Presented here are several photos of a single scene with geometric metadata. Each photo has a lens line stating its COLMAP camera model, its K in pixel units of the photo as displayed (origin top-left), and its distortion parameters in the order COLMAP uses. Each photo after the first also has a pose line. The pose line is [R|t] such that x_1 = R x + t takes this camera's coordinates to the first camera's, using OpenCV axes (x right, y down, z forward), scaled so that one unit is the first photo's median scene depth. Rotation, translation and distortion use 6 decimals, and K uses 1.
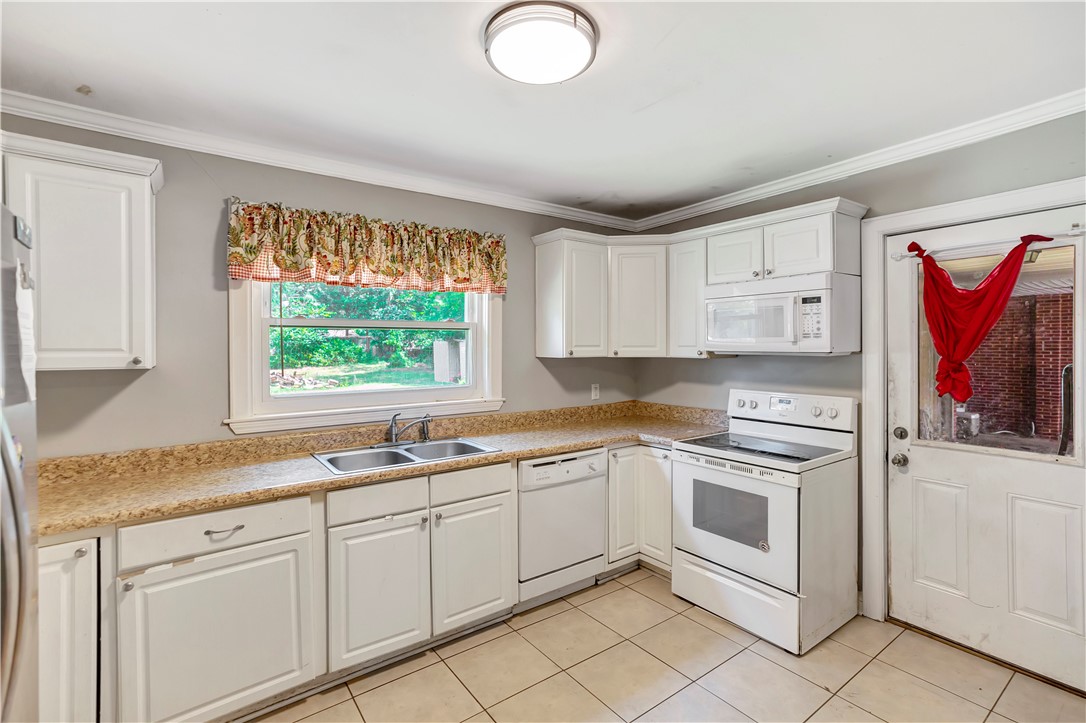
lens RADIAL K [[499.5, 0, 543.8], [0, 499.5, 347.6], [0, 0, 1]] dist [-0.027521, 0.017729]
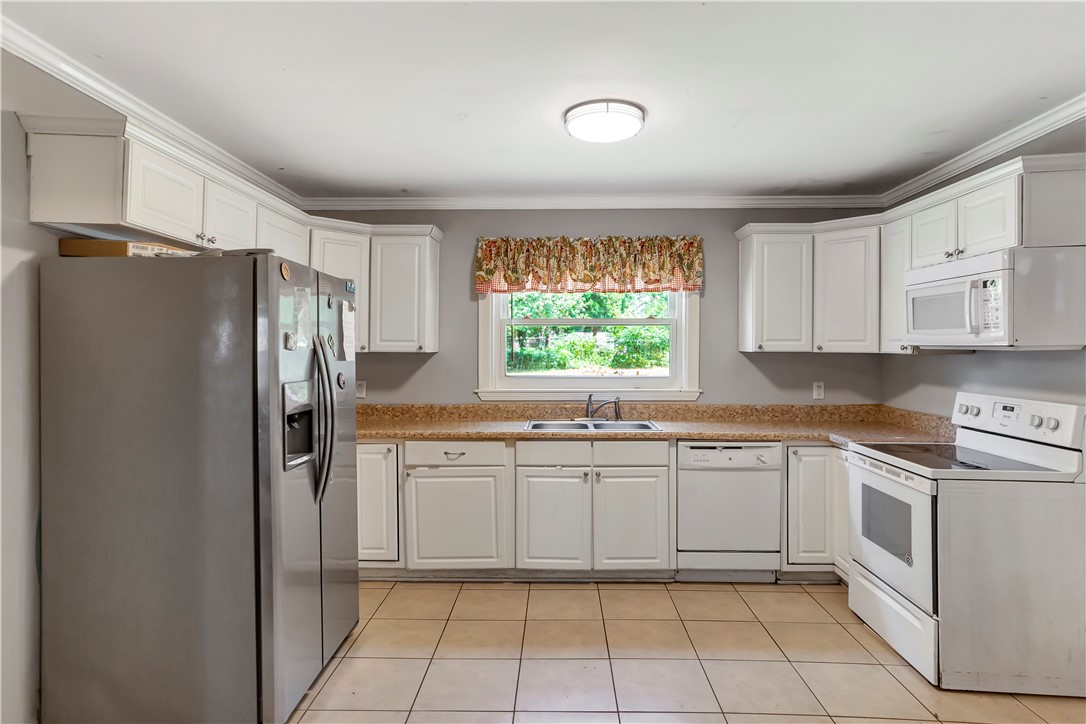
lens RADIAL K [[613.0, 0, 550.1], [0, 613.0, 346.2], [0, 0, 1]] dist [-0.001592, 0.007822]
pose [[0.793340, 0.004861, -0.608759, 0.553754], [-0.006607, 0.999978, -0.000625, 0.014964], [0.608743, 0.004518, 0.793355, -0.265874]]
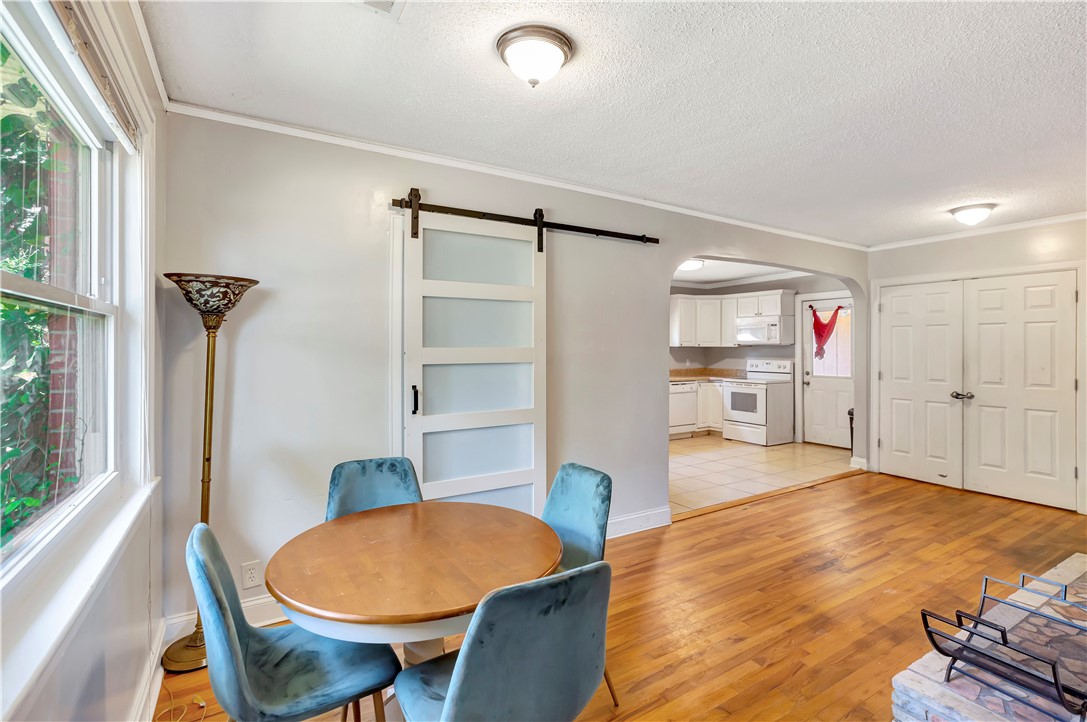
lens RADIAL K [[499.9, 0, 562.7], [0, 499.9, 348.5], [0, 0, 1]] dist [-0.027521, 0.017729]
pose [[0.998107, 0.005179, -0.061276, -0.451605], [-0.005404, 0.999979, -0.003517, 0.049992], [0.061256, 0.003842, 0.998115, -1.777470]]
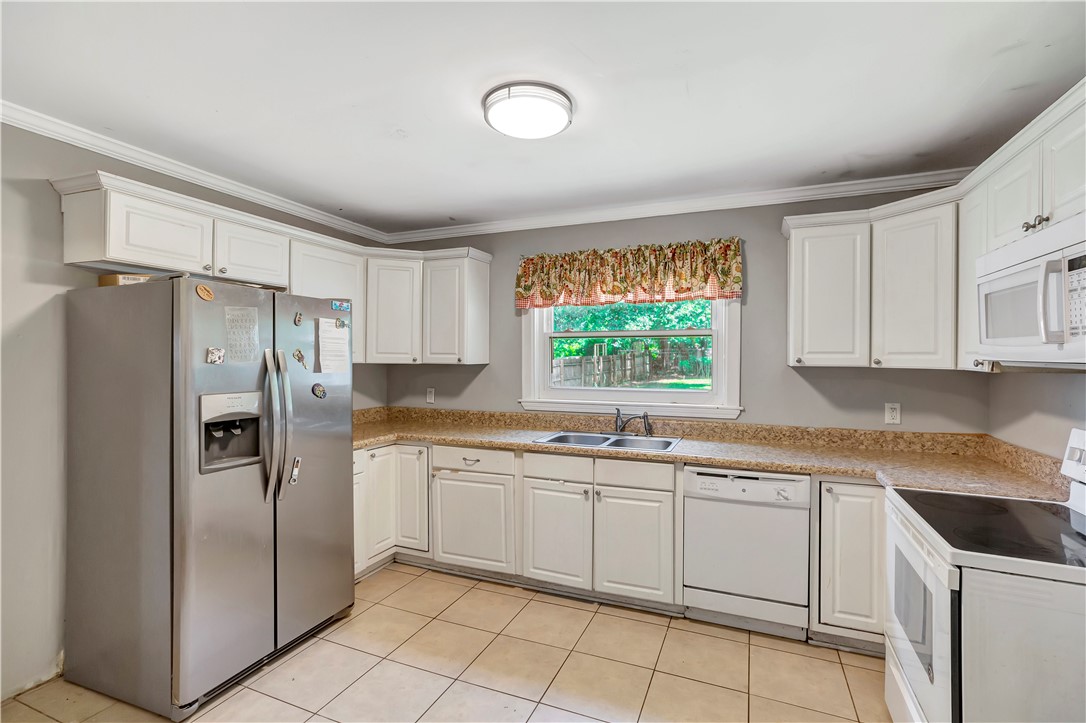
lens RADIAL K [[499.5, 0, 553.9], [0, 499.5, 358.7], [0, 0, 1]] dist [-0.027521, 0.017729]
pose [[0.515948, 0.010235, -0.856559, 0.668170], [-0.007203, 0.999945, 0.007609, 0.004487], [0.856590, 0.002244, 0.515993, 0.248036]]
